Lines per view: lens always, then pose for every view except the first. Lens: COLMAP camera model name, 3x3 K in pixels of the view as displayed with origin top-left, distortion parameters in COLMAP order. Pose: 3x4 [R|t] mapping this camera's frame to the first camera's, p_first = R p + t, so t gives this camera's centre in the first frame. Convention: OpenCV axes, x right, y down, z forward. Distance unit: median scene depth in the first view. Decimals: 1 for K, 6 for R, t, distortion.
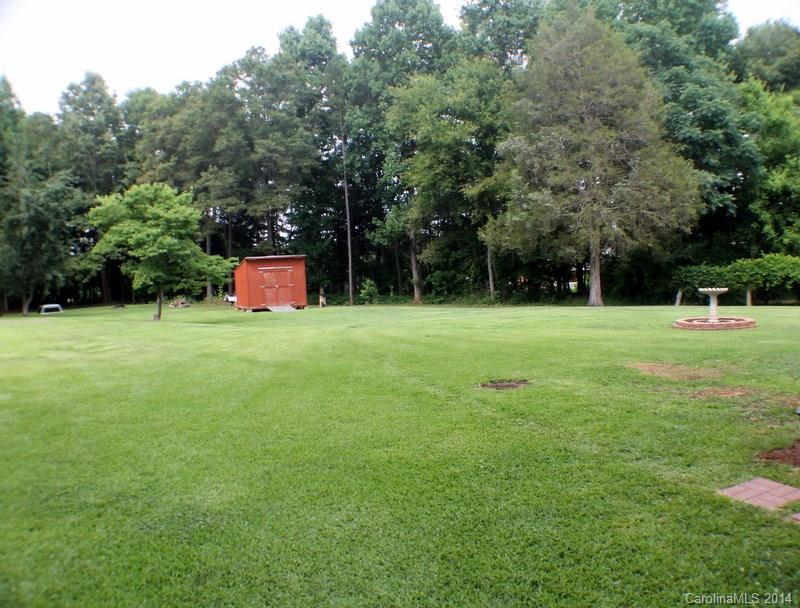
lens RADIAL K [[650.7, 0, 400.0], [0, 650.7, 304.0], [0, 0, 1]] dist [-0.263056, 0.131010]
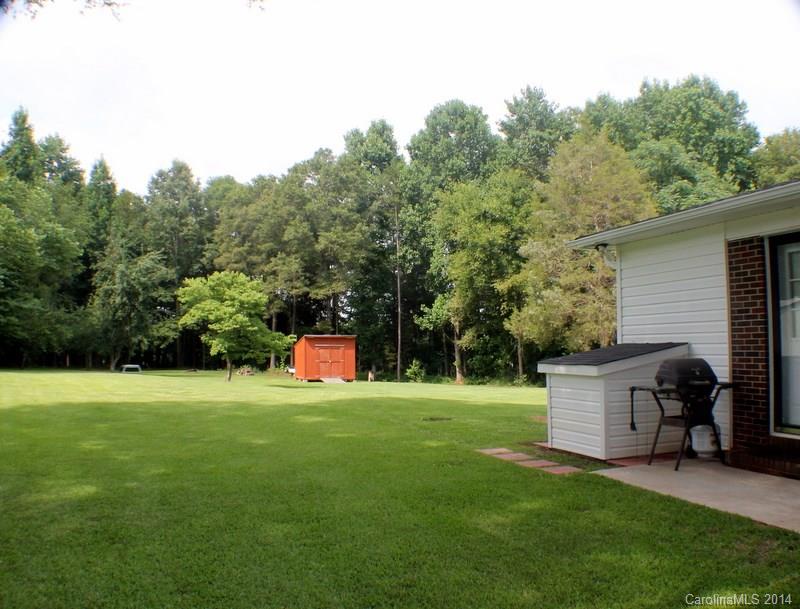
lens RADIAL K [[650.7, 0, 400.0], [0, 650.7, 304.5], [0, 0, 1]] dist [-0.263056, 0.131010]
pose [[0.994021, 0.037852, -0.102419, 0.040506], [-0.050391, 0.991157, -0.122757, 0.006620], [0.096866, 0.127184, 0.987138, -0.124421]]
